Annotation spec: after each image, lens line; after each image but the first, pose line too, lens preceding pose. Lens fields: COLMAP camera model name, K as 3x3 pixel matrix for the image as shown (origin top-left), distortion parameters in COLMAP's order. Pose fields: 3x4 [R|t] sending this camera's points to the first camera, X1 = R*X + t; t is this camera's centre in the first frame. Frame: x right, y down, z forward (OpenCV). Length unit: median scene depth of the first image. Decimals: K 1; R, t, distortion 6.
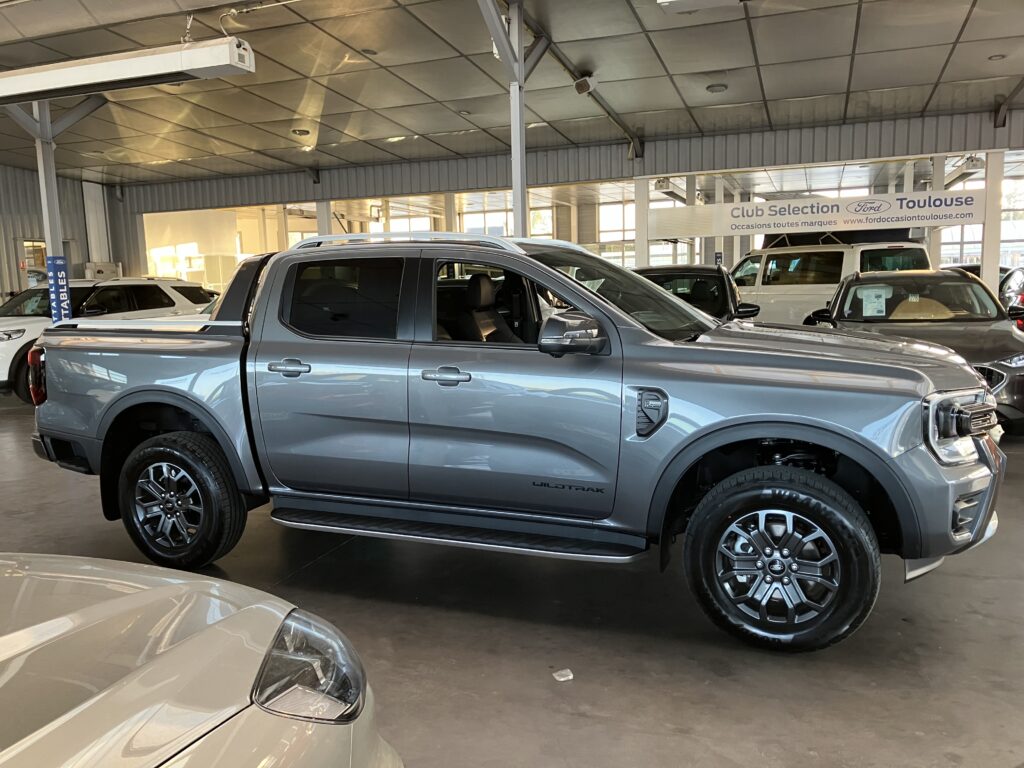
lens RADIAL K [[837.4, 0, 504.7], [0, 837.4, 378.6], [0, 0, 1]] dist [0.017469, -0.017034]
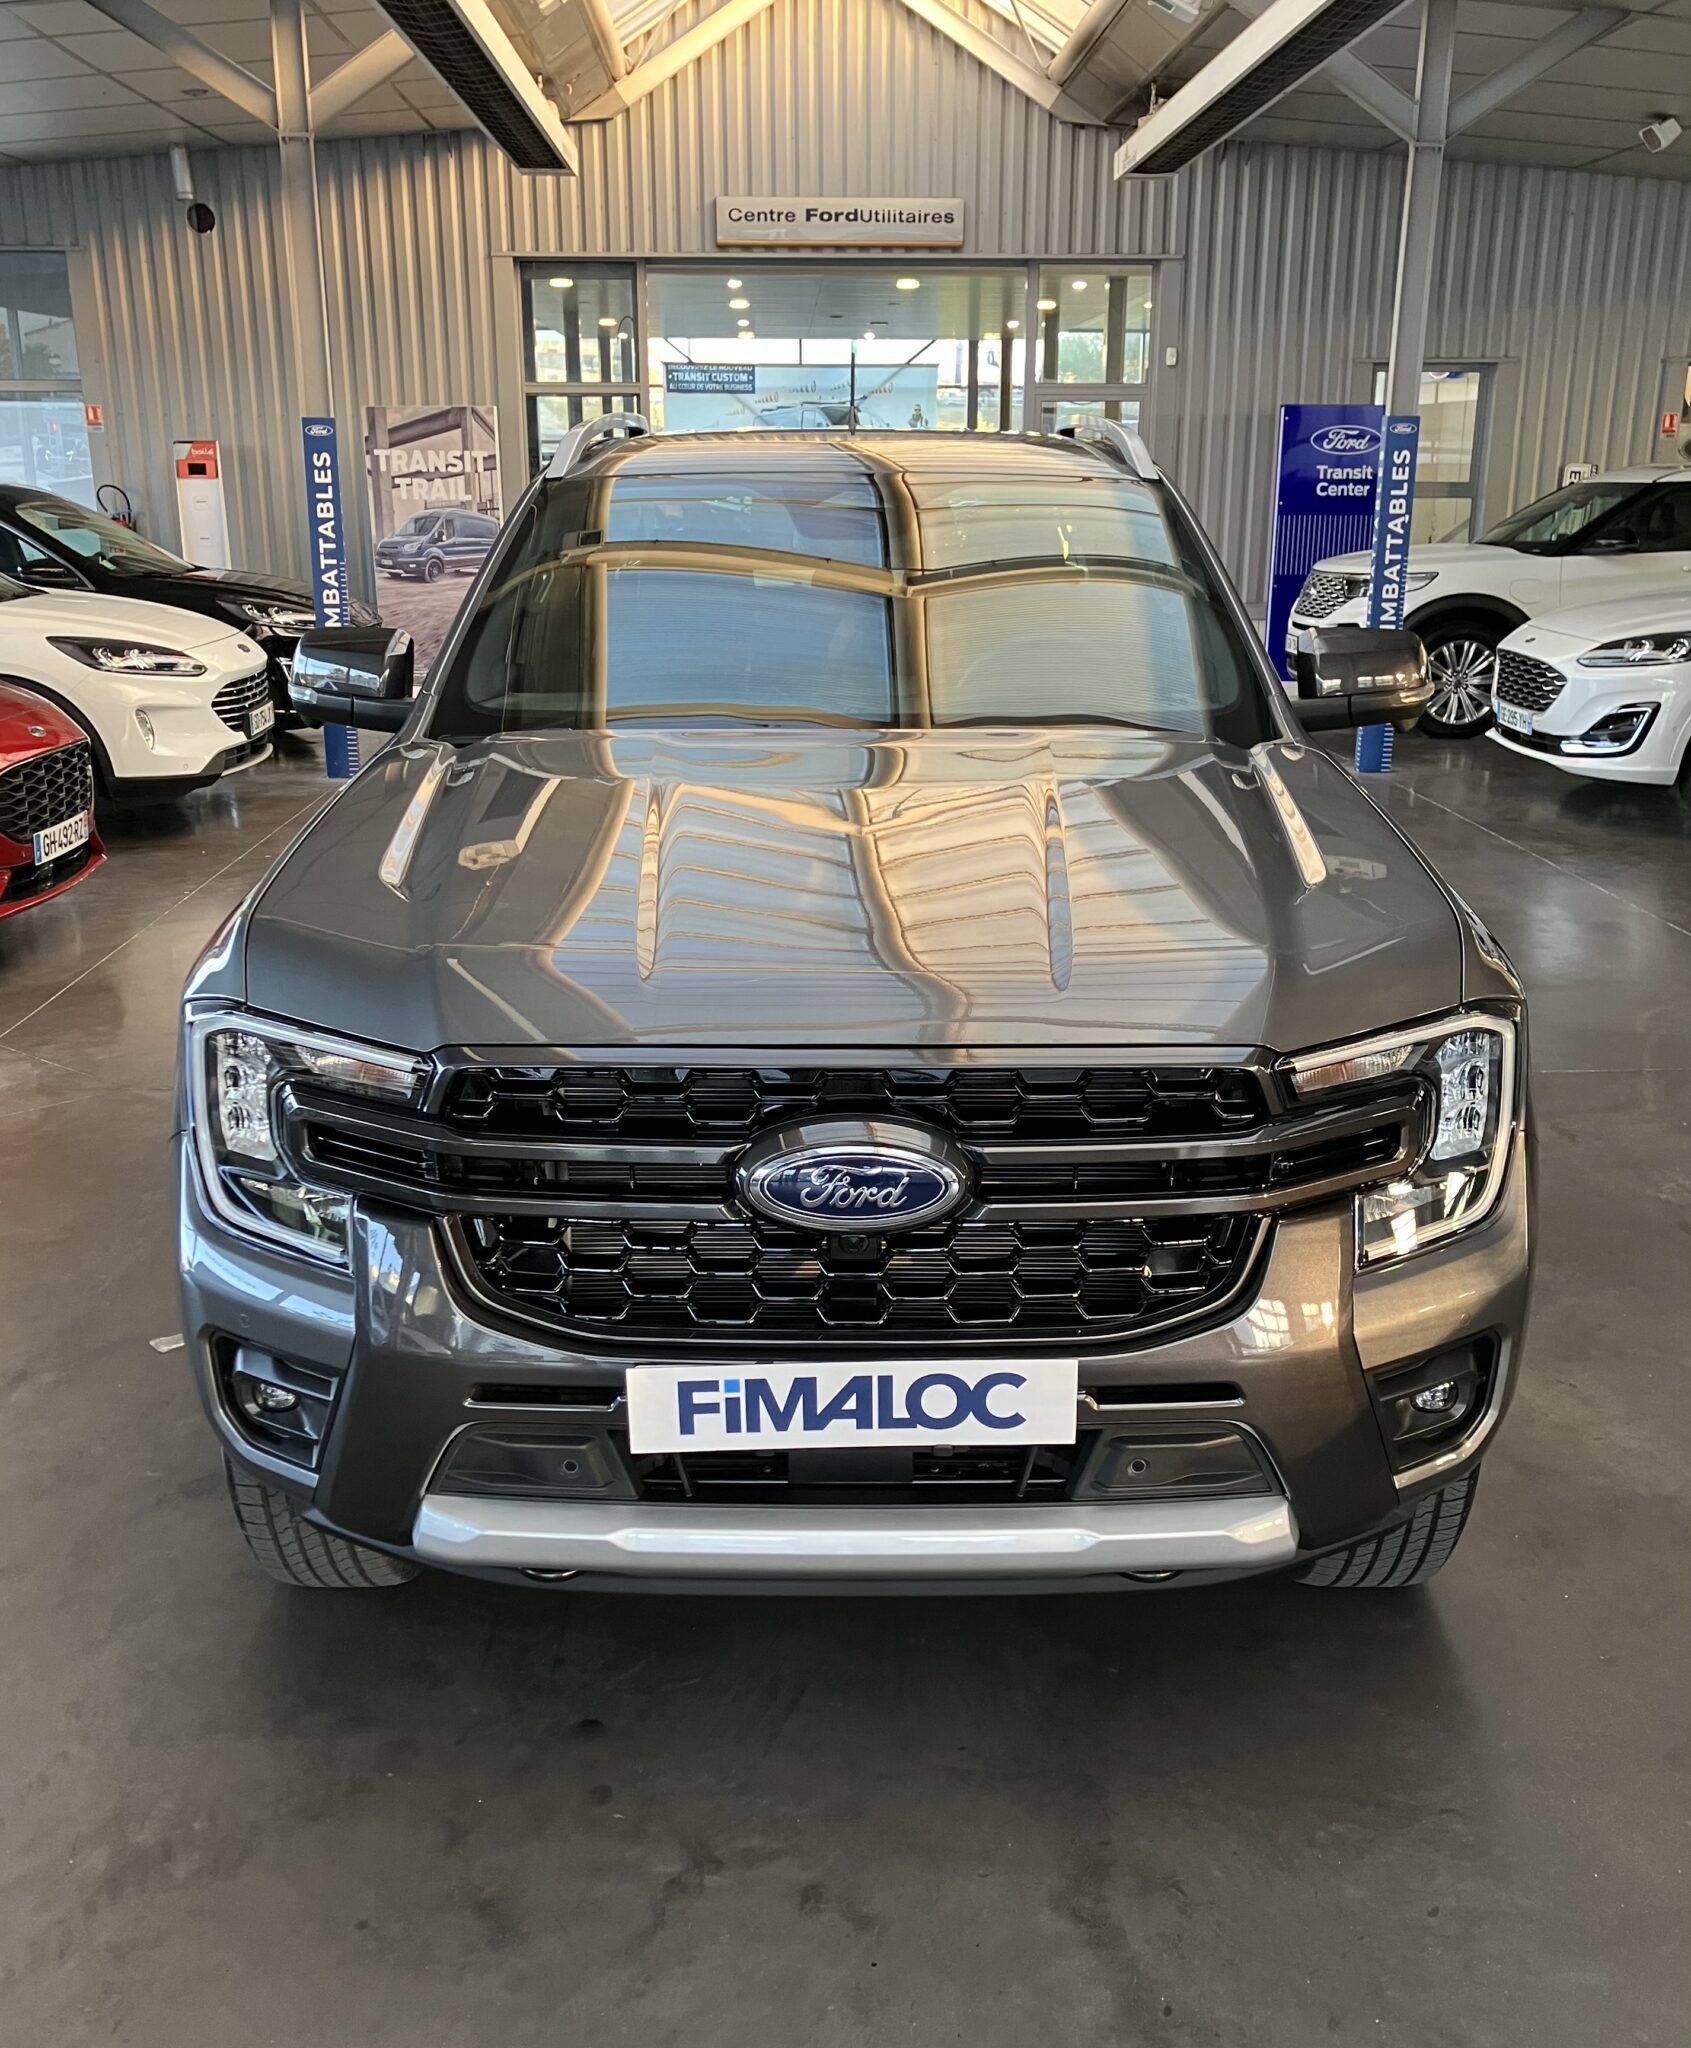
lens RADIAL K [[1974.8, 0, 893.1], [0, 1974.8, 1092.2], [0, 0, 1]] dist [0.024047, 0.000000]
pose [[0.388967, 0.309642, -0.867656, 0.310631], [-0.128058, 0.950852, 0.281925, -0.047481], [0.912308, 0.001451, 0.409503, 0.224929]]
